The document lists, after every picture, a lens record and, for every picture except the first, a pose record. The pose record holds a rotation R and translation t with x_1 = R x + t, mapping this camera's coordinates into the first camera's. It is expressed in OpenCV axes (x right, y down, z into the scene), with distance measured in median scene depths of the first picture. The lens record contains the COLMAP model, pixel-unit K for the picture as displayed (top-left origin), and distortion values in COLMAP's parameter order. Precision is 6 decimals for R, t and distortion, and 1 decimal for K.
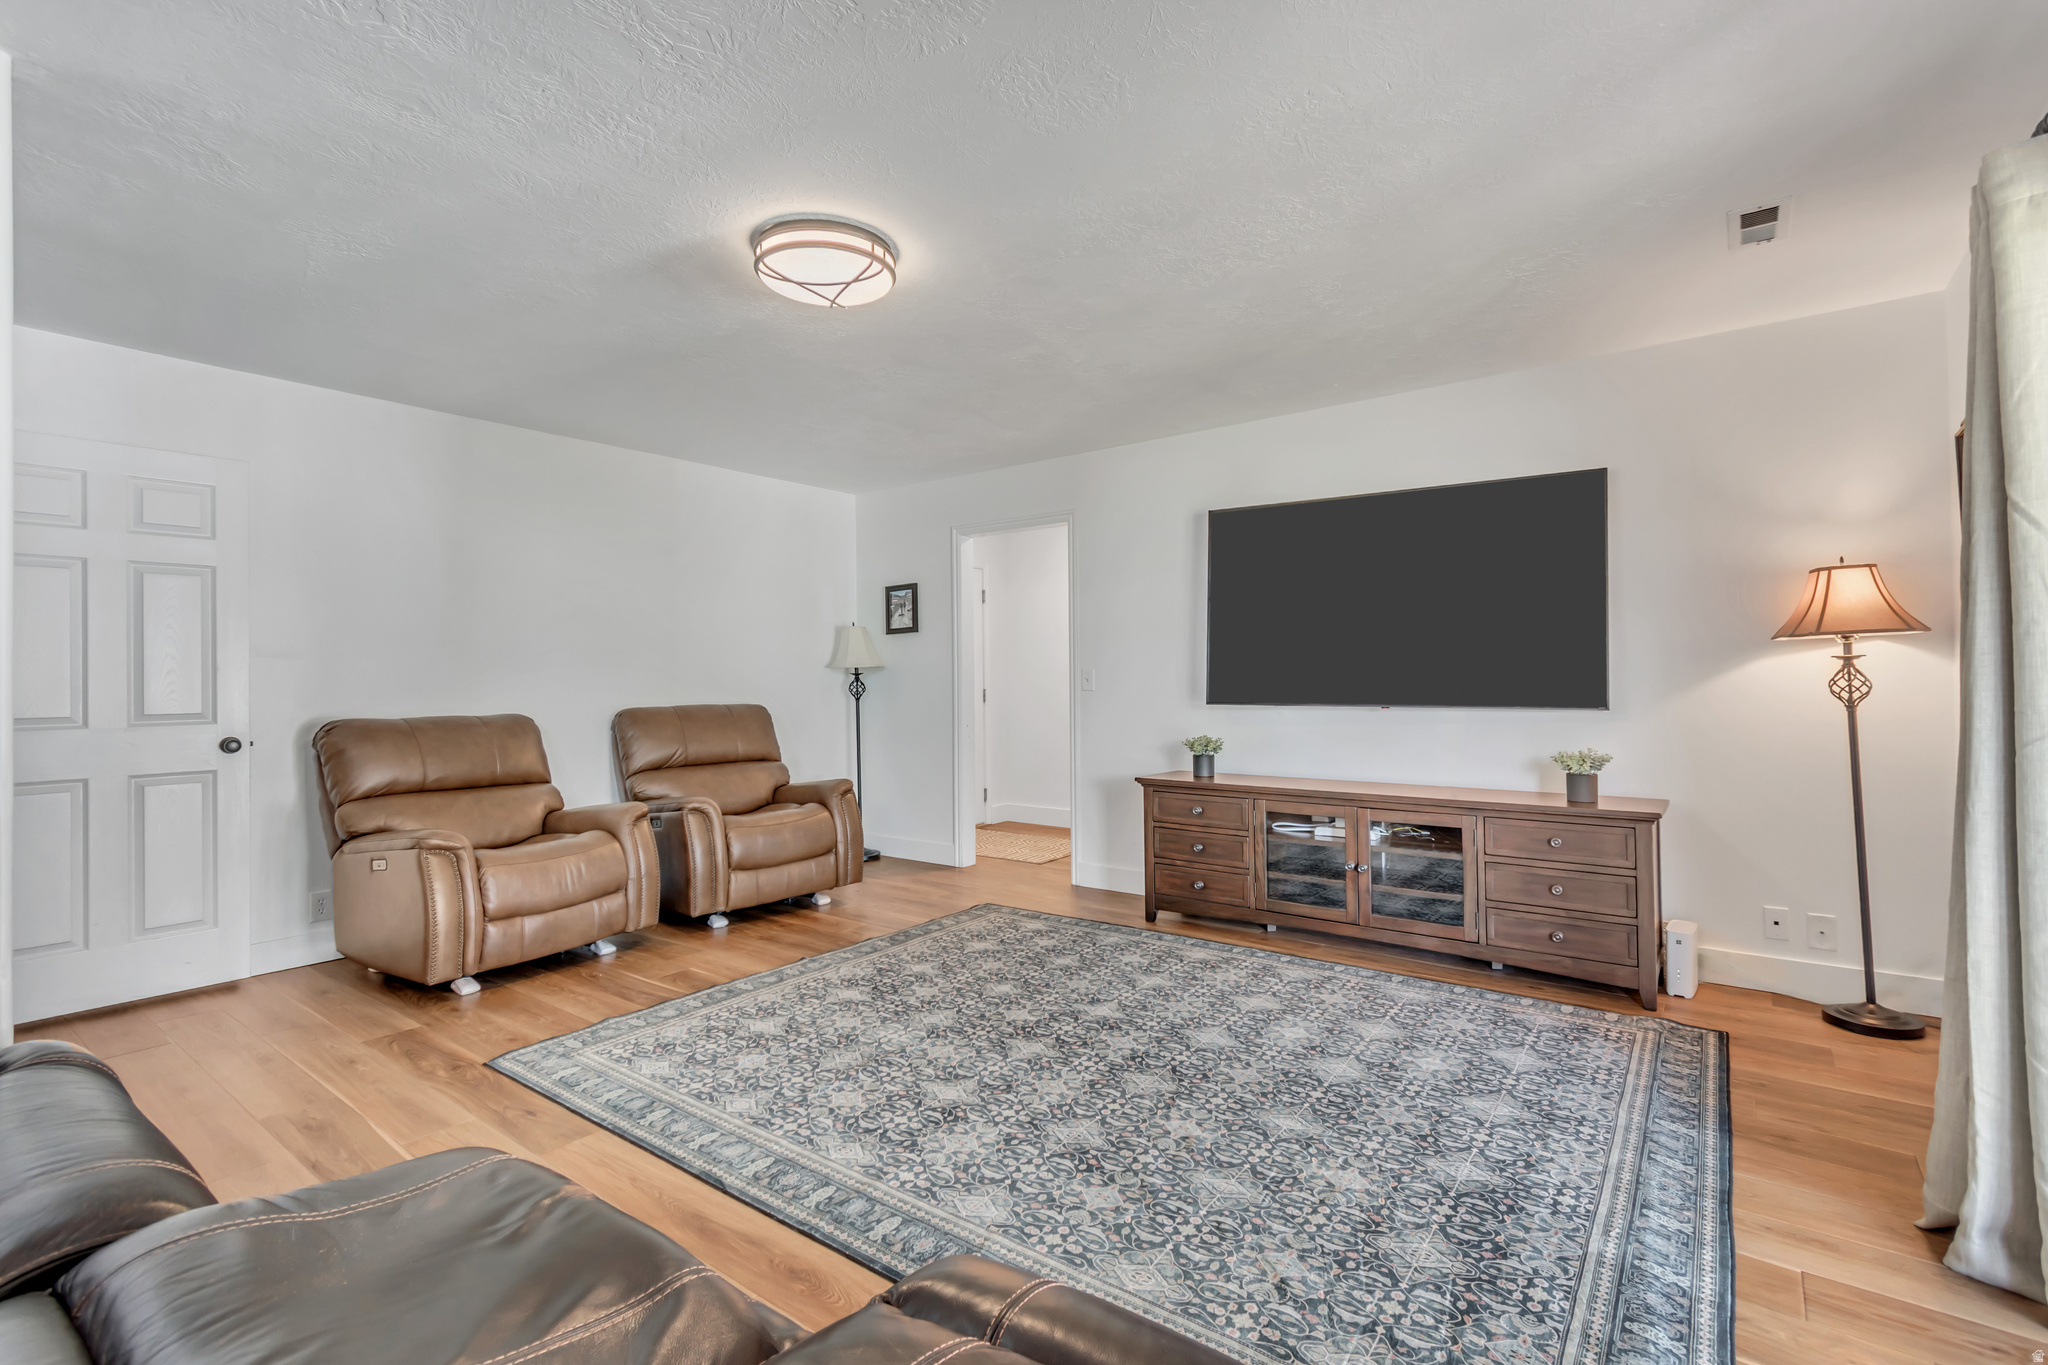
lens RADIAL K [[903.6, 0, 1026.4], [0, 903.6, 680.0], [0, 0, 1]] dist [0.002477, 0.000380]
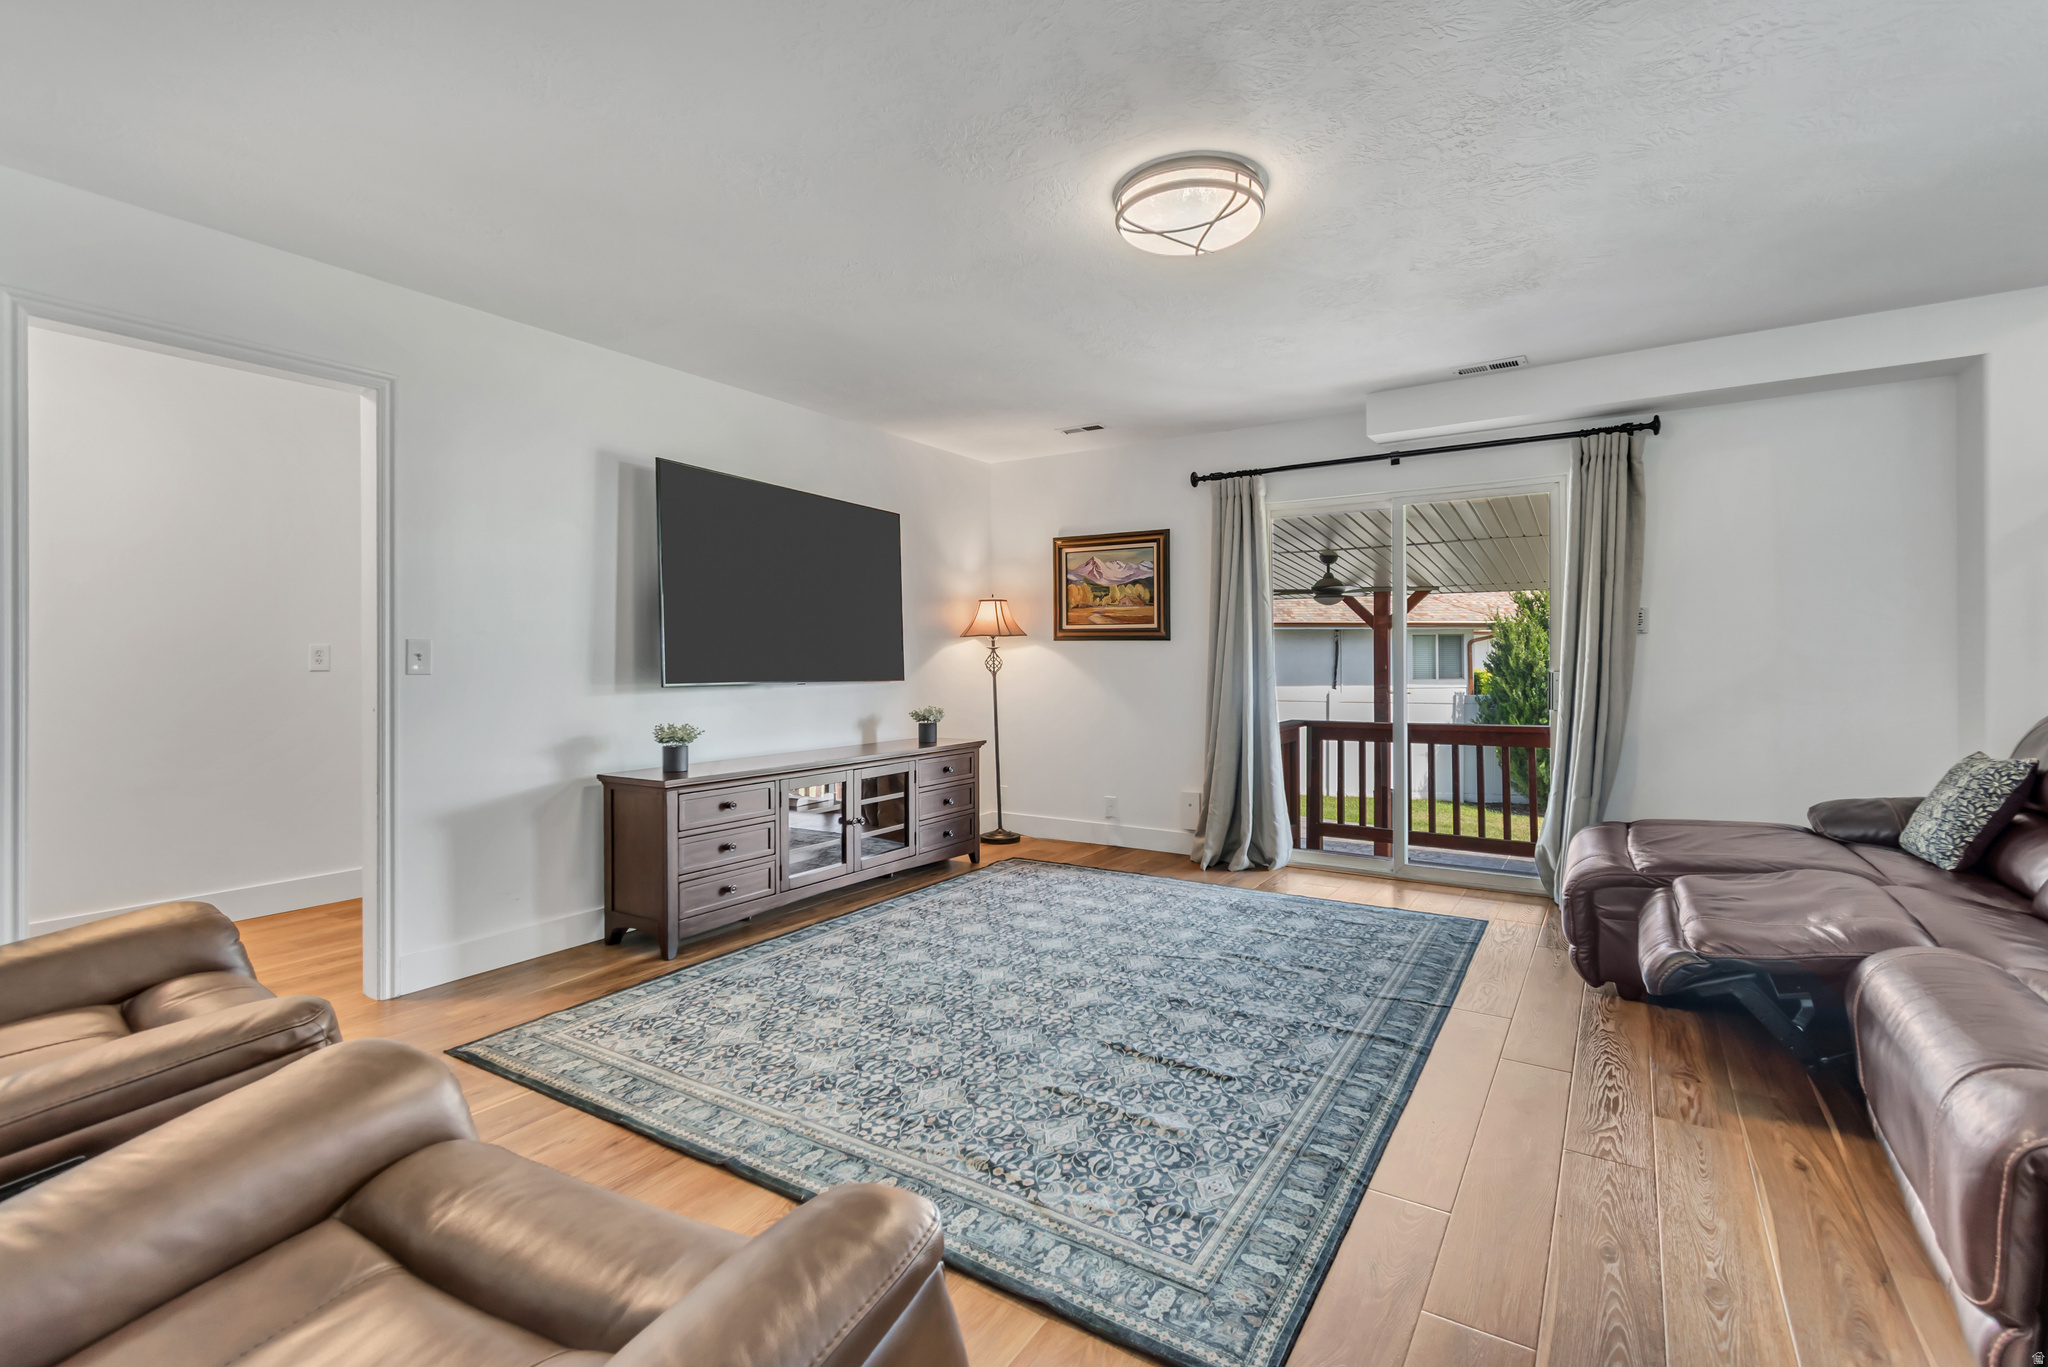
lens RADIAL K [[933.6, 0, 1017.5], [0, 933.6, 662.5], [0, 0, 1]] dist [0.015886, 0.000119]
pose [[-0.066570, 0.005096, 0.997769, -0.972251], [0.001735, 0.999986, -0.004992, 0.013931], [-0.997780, 0.001399, -0.066578, 1.023383]]
